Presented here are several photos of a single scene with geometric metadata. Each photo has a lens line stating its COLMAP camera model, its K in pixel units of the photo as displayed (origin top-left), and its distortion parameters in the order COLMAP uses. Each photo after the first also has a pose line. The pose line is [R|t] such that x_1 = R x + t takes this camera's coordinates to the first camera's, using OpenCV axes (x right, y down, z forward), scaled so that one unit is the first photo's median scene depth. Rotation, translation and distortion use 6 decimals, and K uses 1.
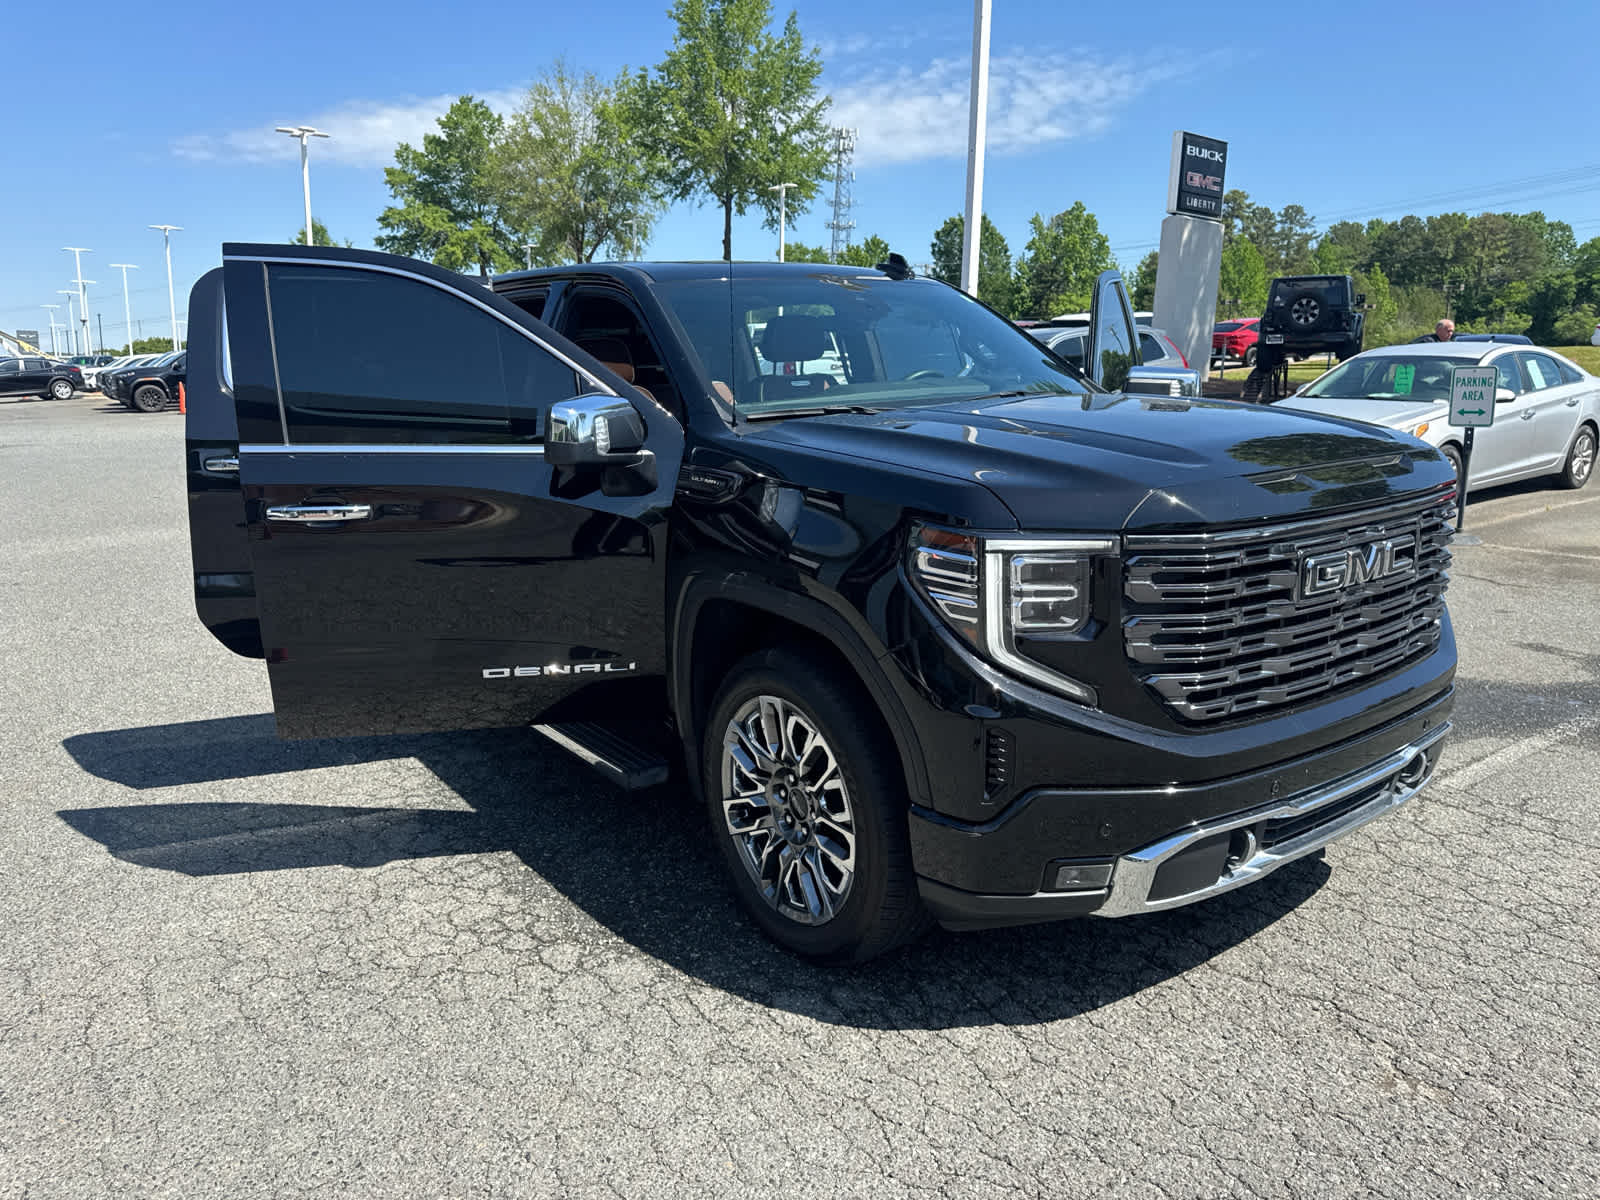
lens RADIAL K [[1118.7, 0, 789.6], [0, 1118.7, 596.1], [0, 0, 1]] dist [0.028223, -0.035494]
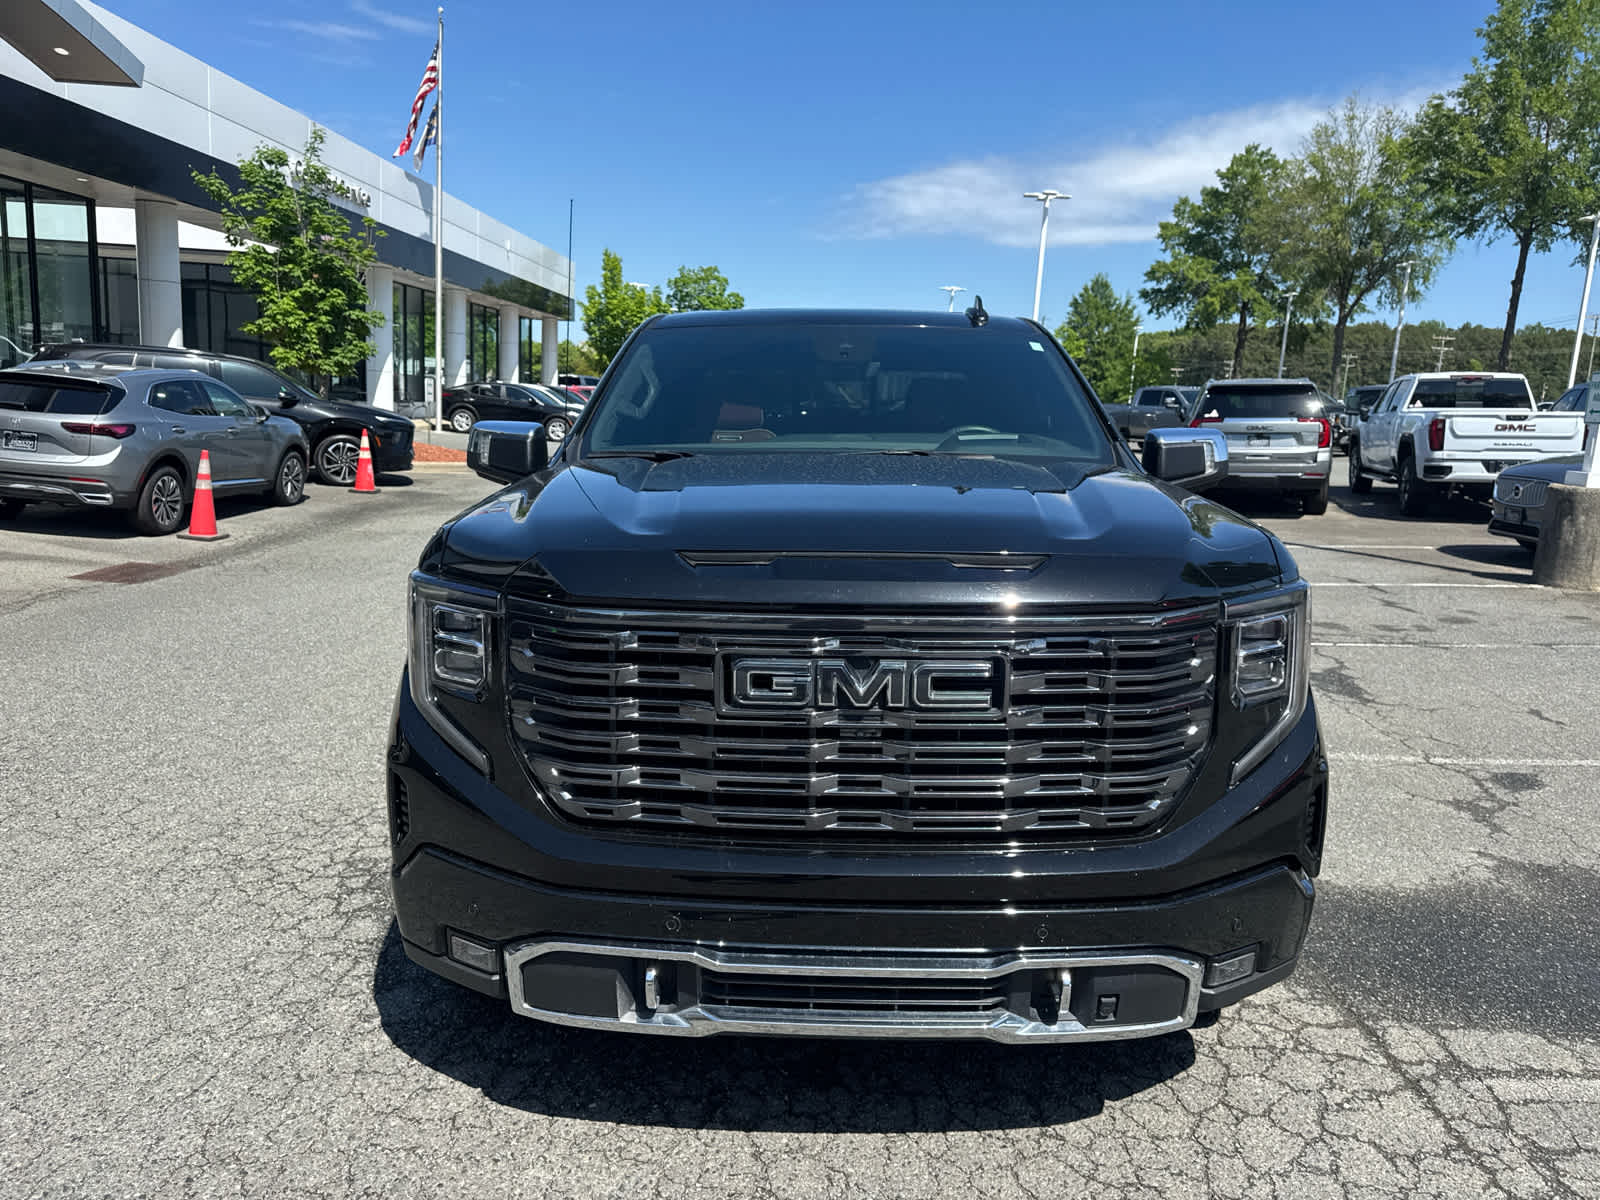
lens RADIAL K [[1118.7, 0, 800.2], [0, 1118.7, 595.8], [0, 0, 1]] dist [0.028223, -0.035494]
pose [[0.803738, 0.132469, -0.580050, 0.708975], [-0.157173, 0.987541, 0.007746, -0.066487], [0.573849, 0.084943, 0.814544, 0.262839]]
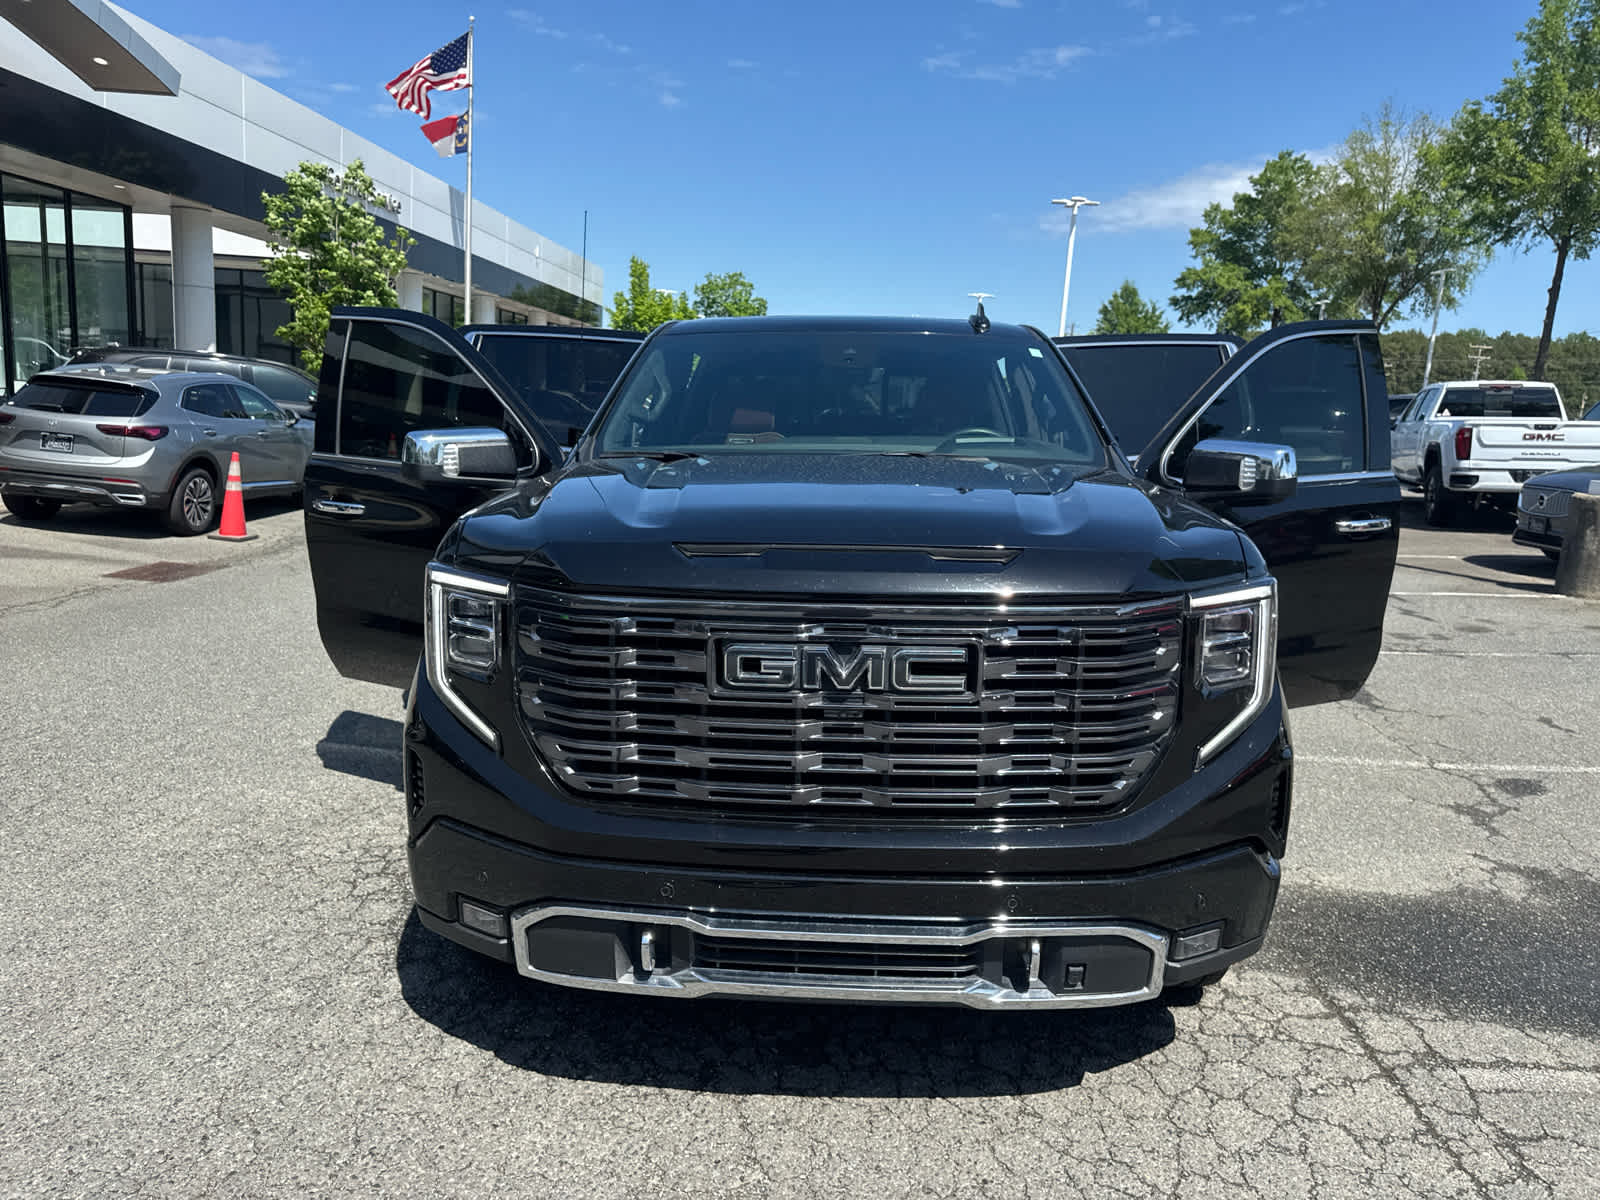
lens RADIAL K [[1118.7, 0, 797.2], [0, 1118.7, 609.9], [0, 0, 1]] dist [0.028223, -0.035494]
pose [[0.788169, 0.143176, -0.598573, 0.745979], [-0.165529, 0.986043, 0.017898, -0.060793], [0.592781, 0.084975, 0.800868, 0.245323]]
